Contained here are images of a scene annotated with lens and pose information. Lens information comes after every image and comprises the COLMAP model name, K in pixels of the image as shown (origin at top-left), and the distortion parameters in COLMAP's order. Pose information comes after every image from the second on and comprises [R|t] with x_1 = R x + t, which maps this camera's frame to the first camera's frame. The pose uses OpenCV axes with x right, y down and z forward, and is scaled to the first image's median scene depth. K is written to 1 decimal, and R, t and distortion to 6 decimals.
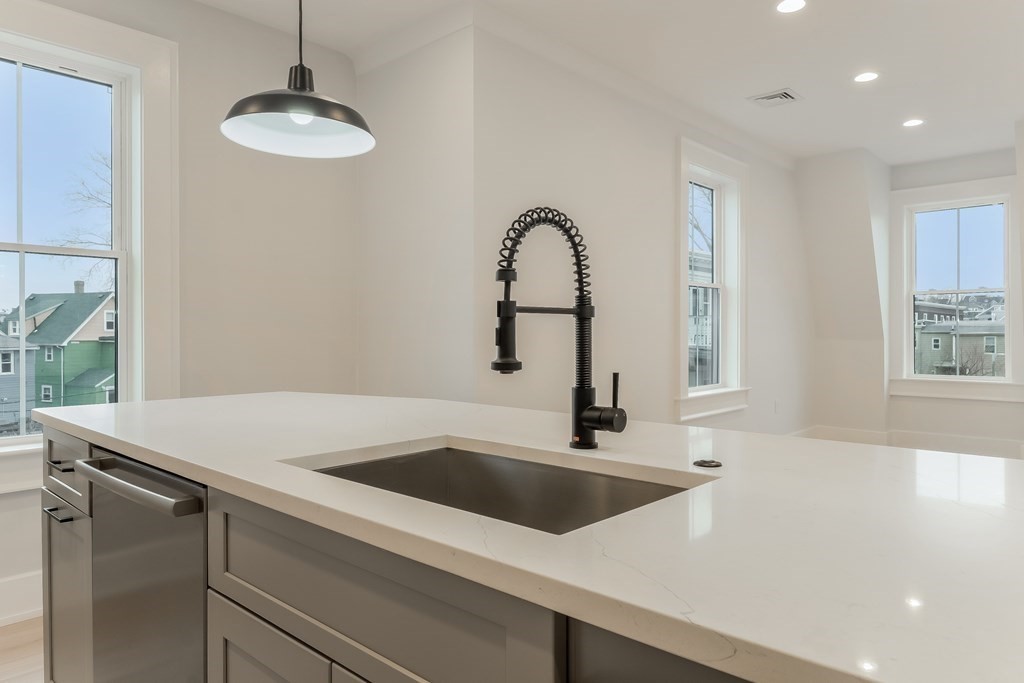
lens RADIAL K [[669.4, 0, 515.6], [0, 669.4, 334.8], [0, 0, 1]] dist [0.006470, -0.001908]
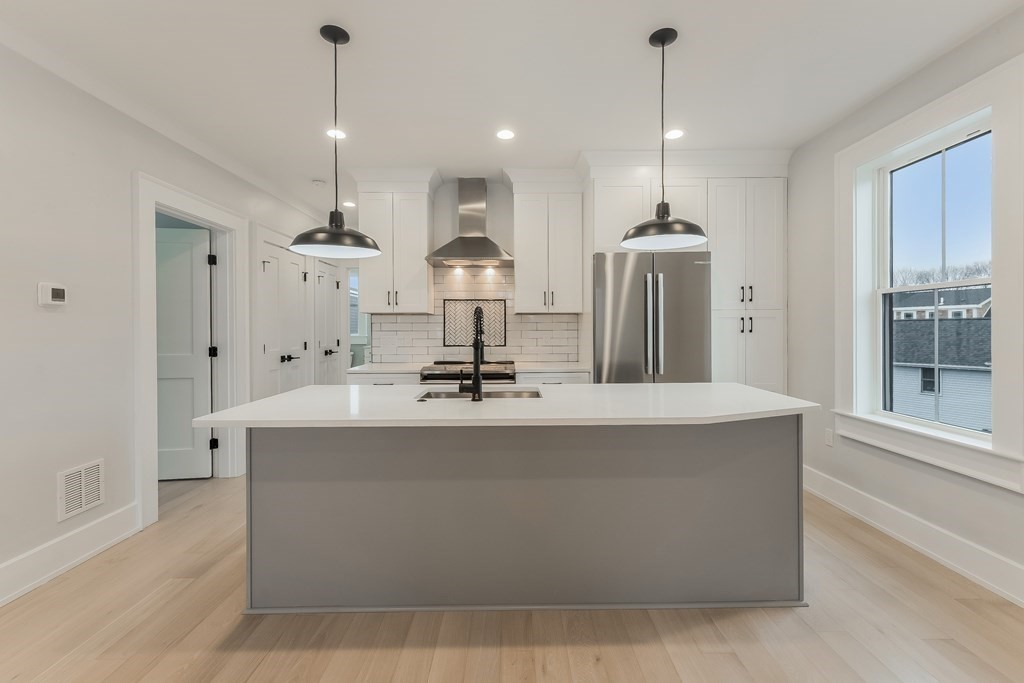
lens RADIAL K [[434.5, 0, 516.3], [0, 434.5, 331.1], [0, 0, 1]] dist [0.007747, -0.000558]
pose [[-0.733054, 0.007413, -0.680130, 1.069540], [-0.000035, 0.999940, 0.010936, -0.103517], [0.680170, 0.008040, -0.733010, 2.269039]]
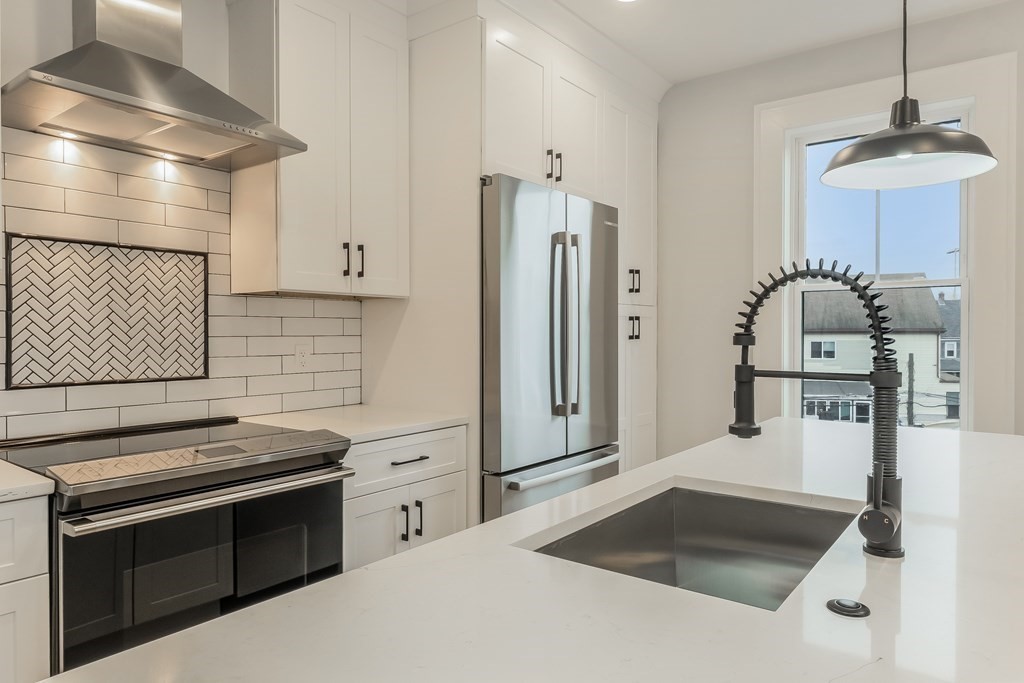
lens RADIAL K [[659.8, 0, 517.8], [0, 659.8, 342.6], [0, 0, 1]] dist [-0.004309, -0.000845]
pose [[0.091132, 0.014033, -0.995740, 0.833975], [-0.005496, 0.999893, 0.013588, -0.084839], [0.995824, 0.004235, 0.091199, 0.506925]]
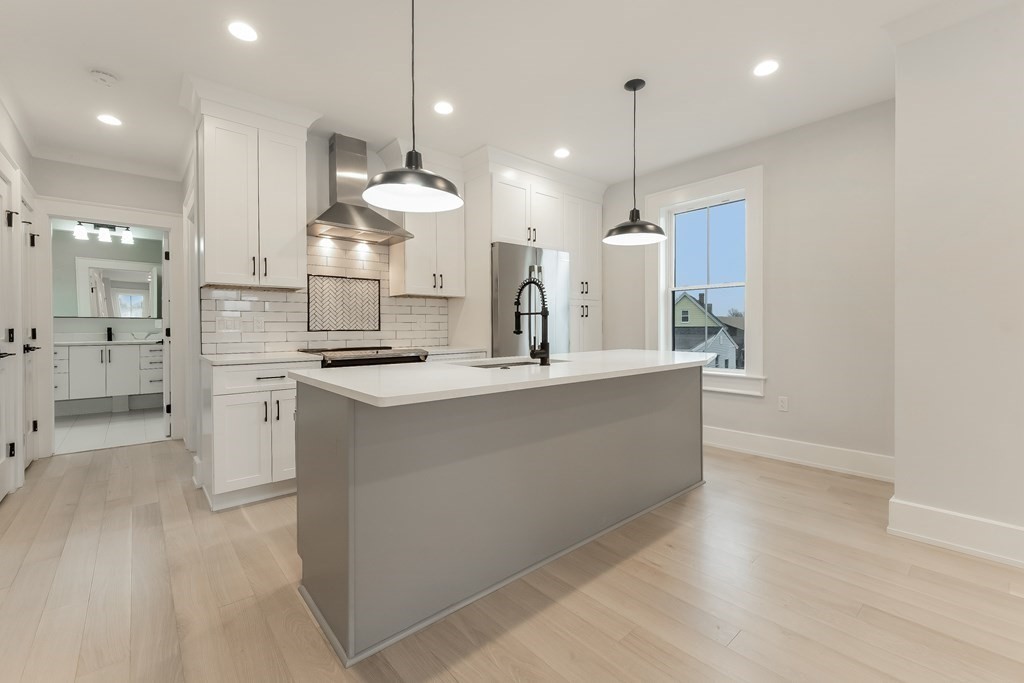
lens RADIAL K [[434.5, 0, 516.3], [0, 434.5, 331.1], [0, 0, 1]] dist [0.007747, -0.000558]
pose [[-0.114835, 0.009810, -0.993336, 1.788095], [-0.001342, 0.999949, 0.010030, 0.017928], [0.993384, 0.002485, -0.114816, 1.090572]]
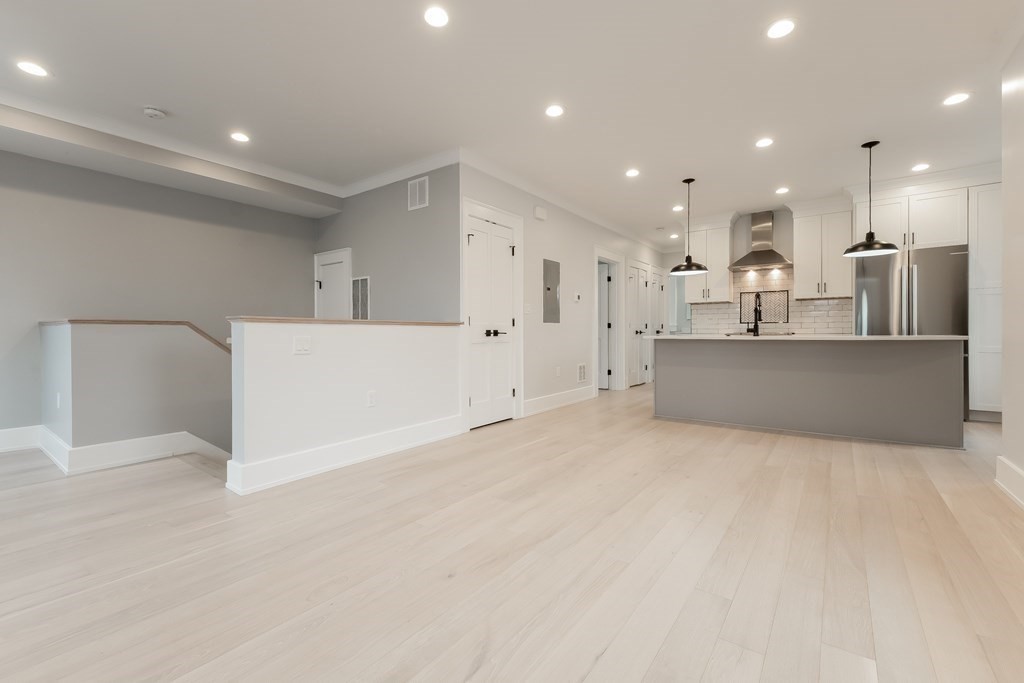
lens RADIAL K [[439.6, 0, 510.2], [0, 439.6, 336.2], [0, 0, 1]] dist [0.013597, -0.000189]
pose [[-0.995284, 0.006242, -0.096805, 2.395009], [0.004805, 0.999875, 0.015072, 0.106958], [0.096887, 0.014536, -0.995189, 4.333761]]
